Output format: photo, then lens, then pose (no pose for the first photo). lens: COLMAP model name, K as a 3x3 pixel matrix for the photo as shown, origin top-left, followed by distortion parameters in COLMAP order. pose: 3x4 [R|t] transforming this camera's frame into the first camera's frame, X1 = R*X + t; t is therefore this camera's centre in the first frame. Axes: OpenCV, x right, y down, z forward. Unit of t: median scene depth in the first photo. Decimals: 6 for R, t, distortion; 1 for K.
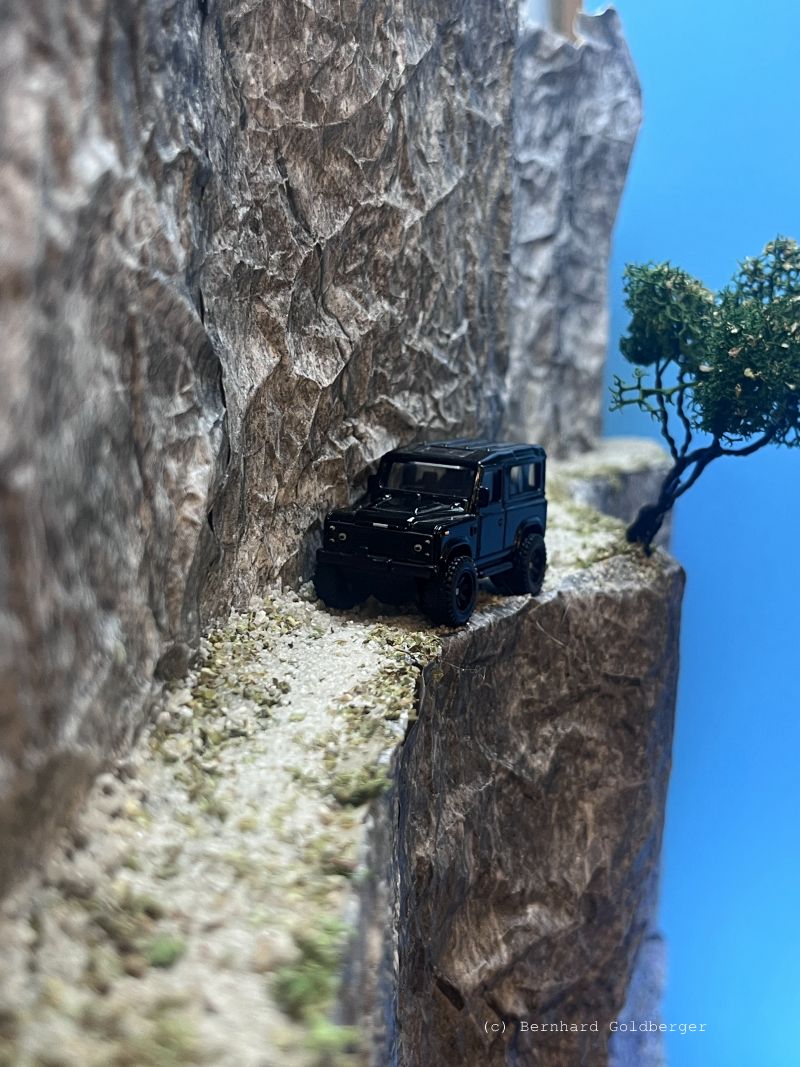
lens RADIAL K [[1275.4, 0, 391.2], [0, 1275.4, 553.4], [0, 0, 1]] dist [-0.003598, 0.000000]
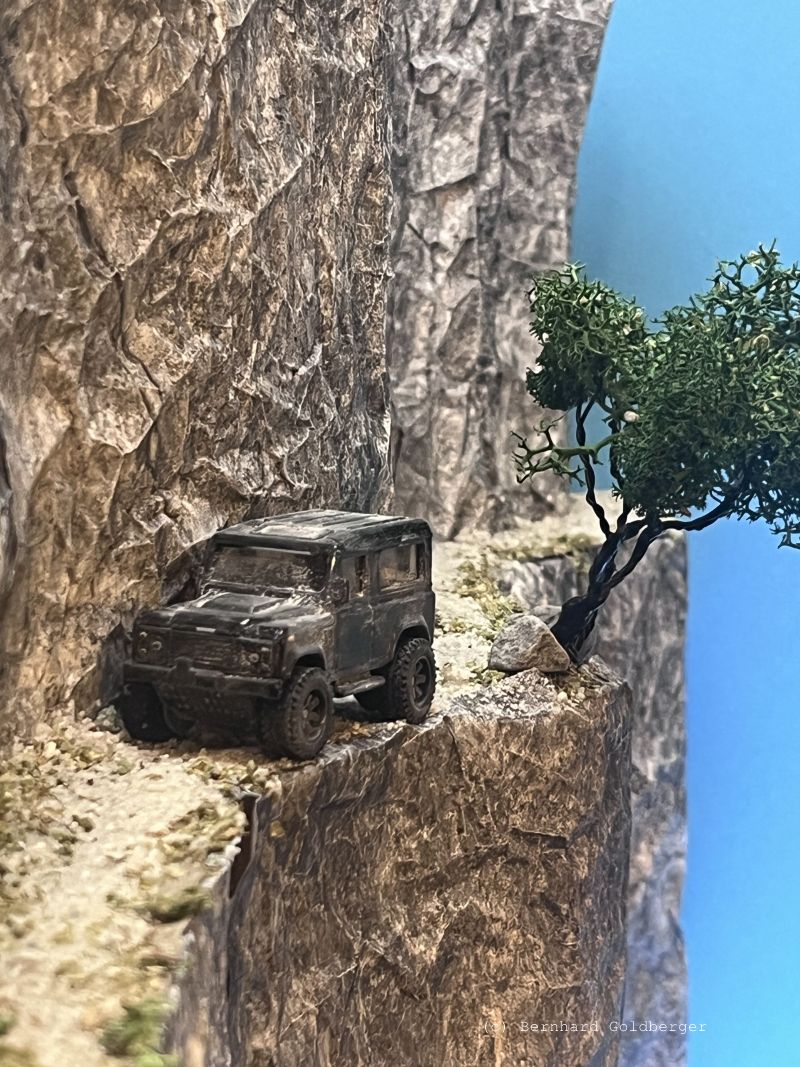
lens RADIAL K [[2578.7, 0, 399.5], [0, 2578.7, 538.6], [0, 0, 1]] dist [0.105023, 0.000000]
pose [[0.997925, -0.015424, 0.062510, 0.013079], [0.019376, 0.997818, -0.063118, 0.021856], [-0.061401, 0.064199, 0.996046, -0.531999]]
